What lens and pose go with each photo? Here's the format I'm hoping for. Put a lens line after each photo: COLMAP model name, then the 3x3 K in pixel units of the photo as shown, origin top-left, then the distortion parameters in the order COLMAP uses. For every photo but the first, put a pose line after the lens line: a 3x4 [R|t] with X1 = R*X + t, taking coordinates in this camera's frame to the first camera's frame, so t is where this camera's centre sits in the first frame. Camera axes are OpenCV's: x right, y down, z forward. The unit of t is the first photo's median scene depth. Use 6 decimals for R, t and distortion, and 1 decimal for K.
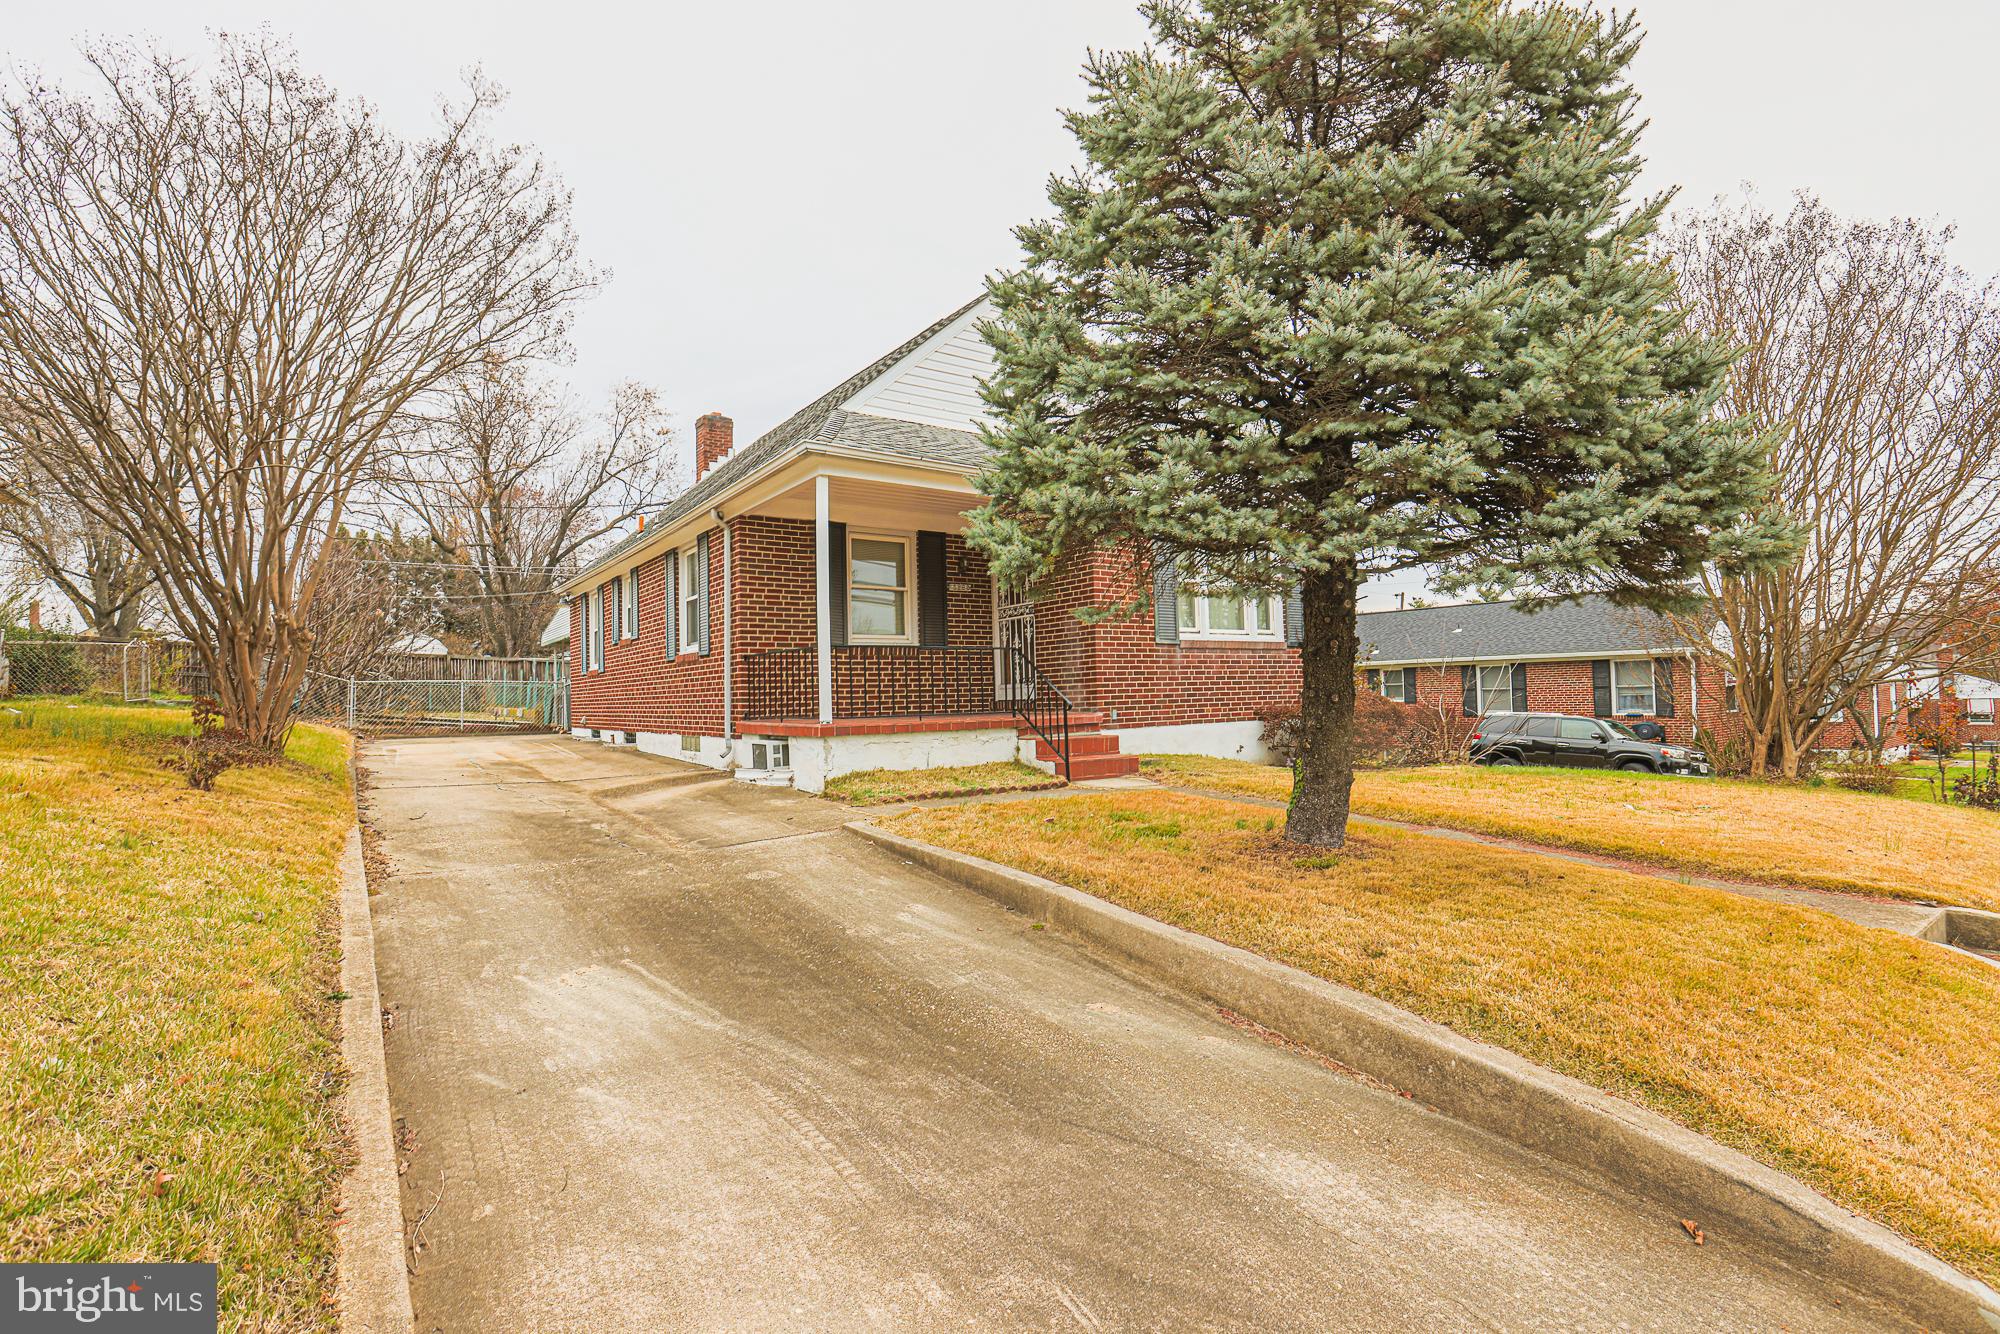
lens RADIAL K [[933.6, 0, 1000.0], [0, 933.6, 667.0], [0, 0, 1]] dist [0.000857, 0.000057]
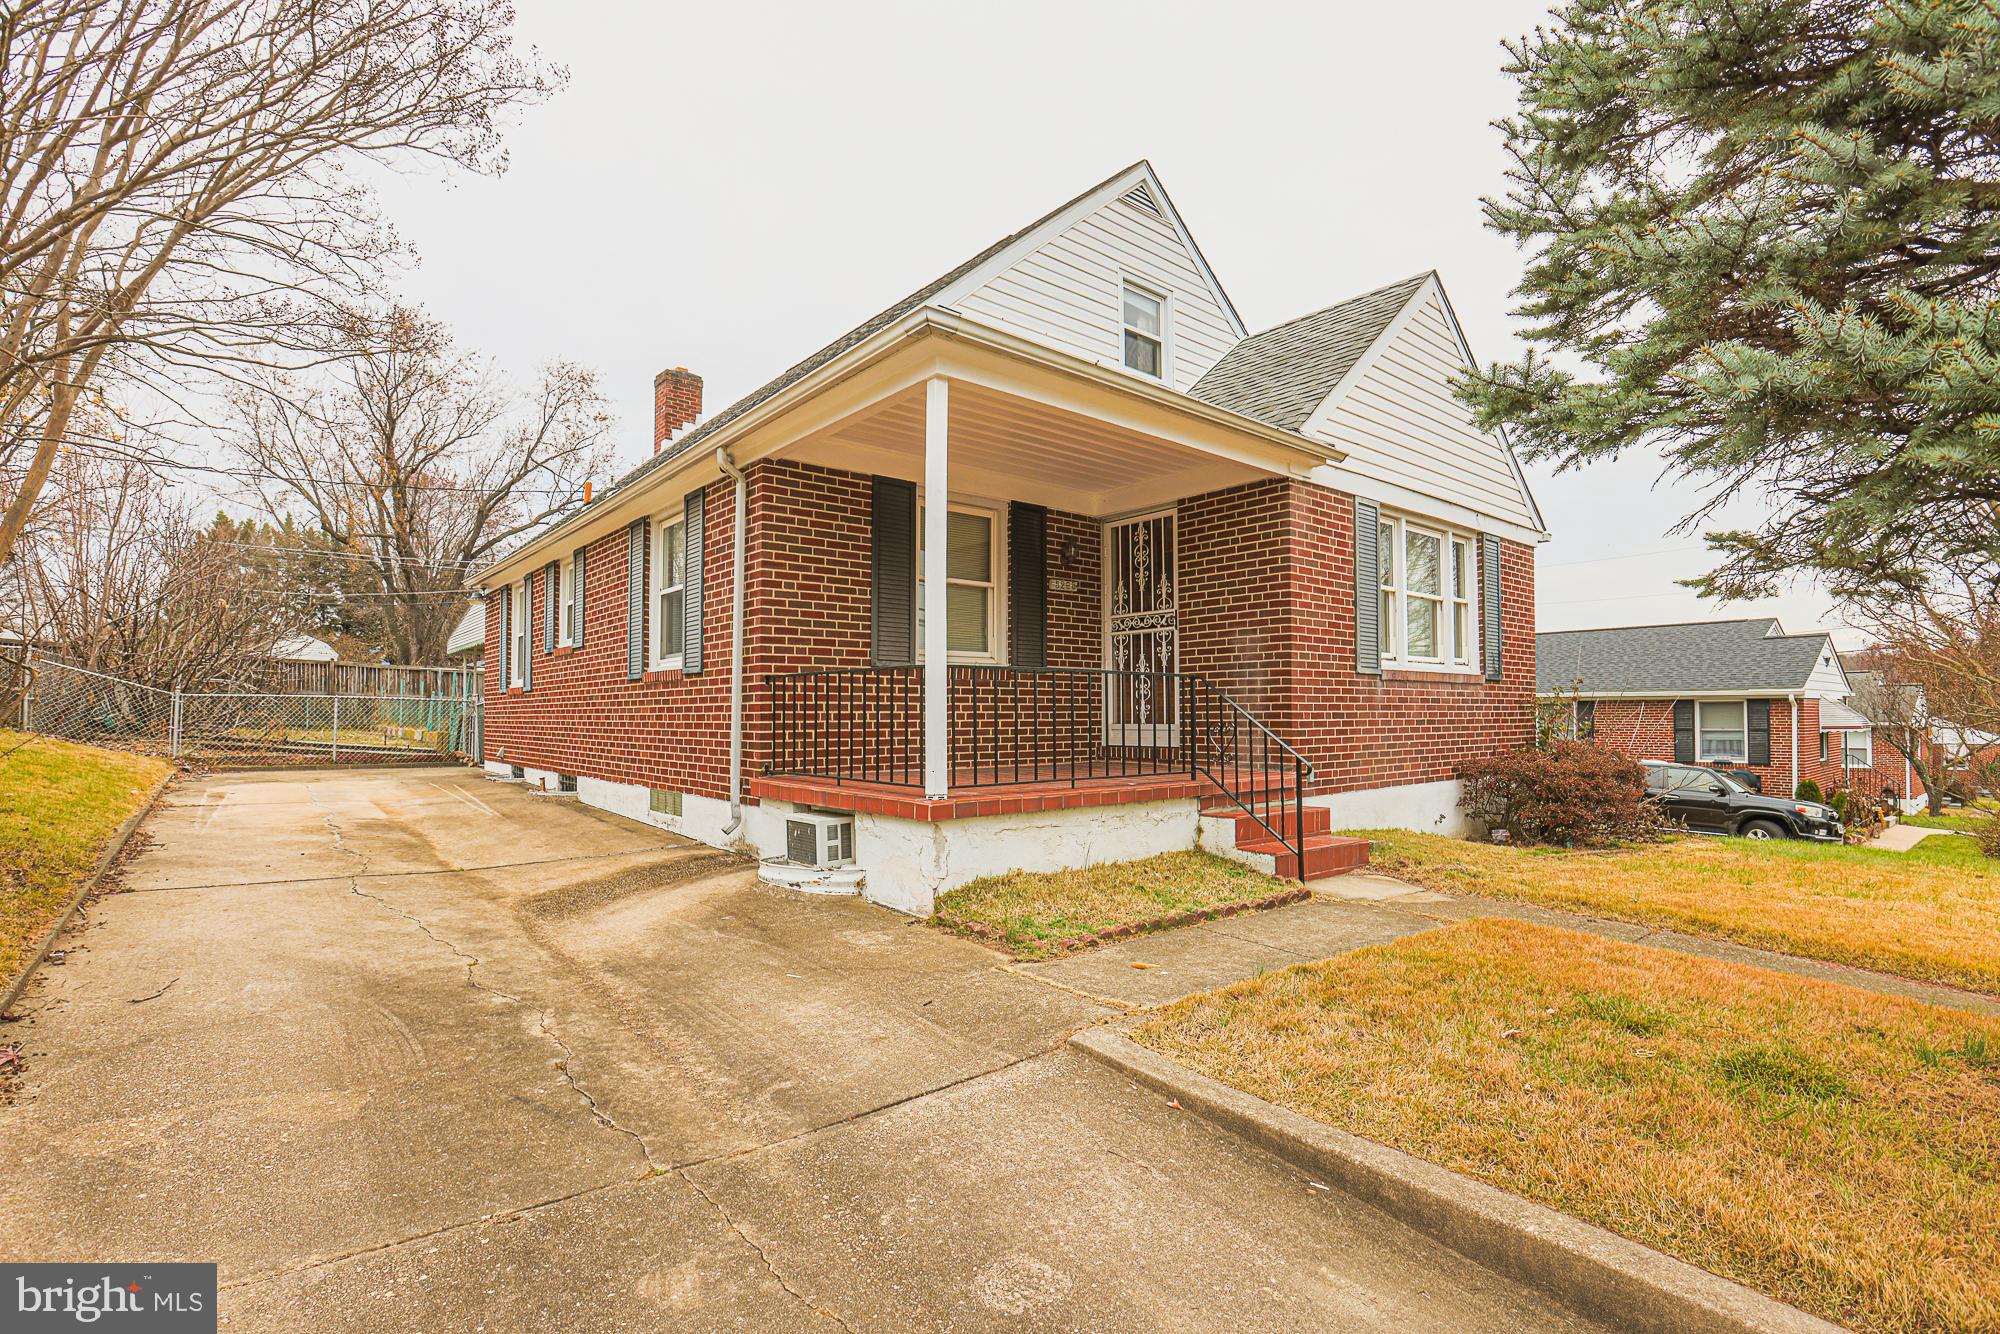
lens RADIAL K [[909.5, 0, 1002.2], [0, 909.5, 689.0], [0, 0, 1]] dist [-0.000790, -0.000029]
pose [[0.996039, 0.022900, 0.085914, -0.114853], [-0.023143, 0.999731, 0.001824, -0.005714], [-0.085849, -0.003805, 0.996301, 0.250217]]
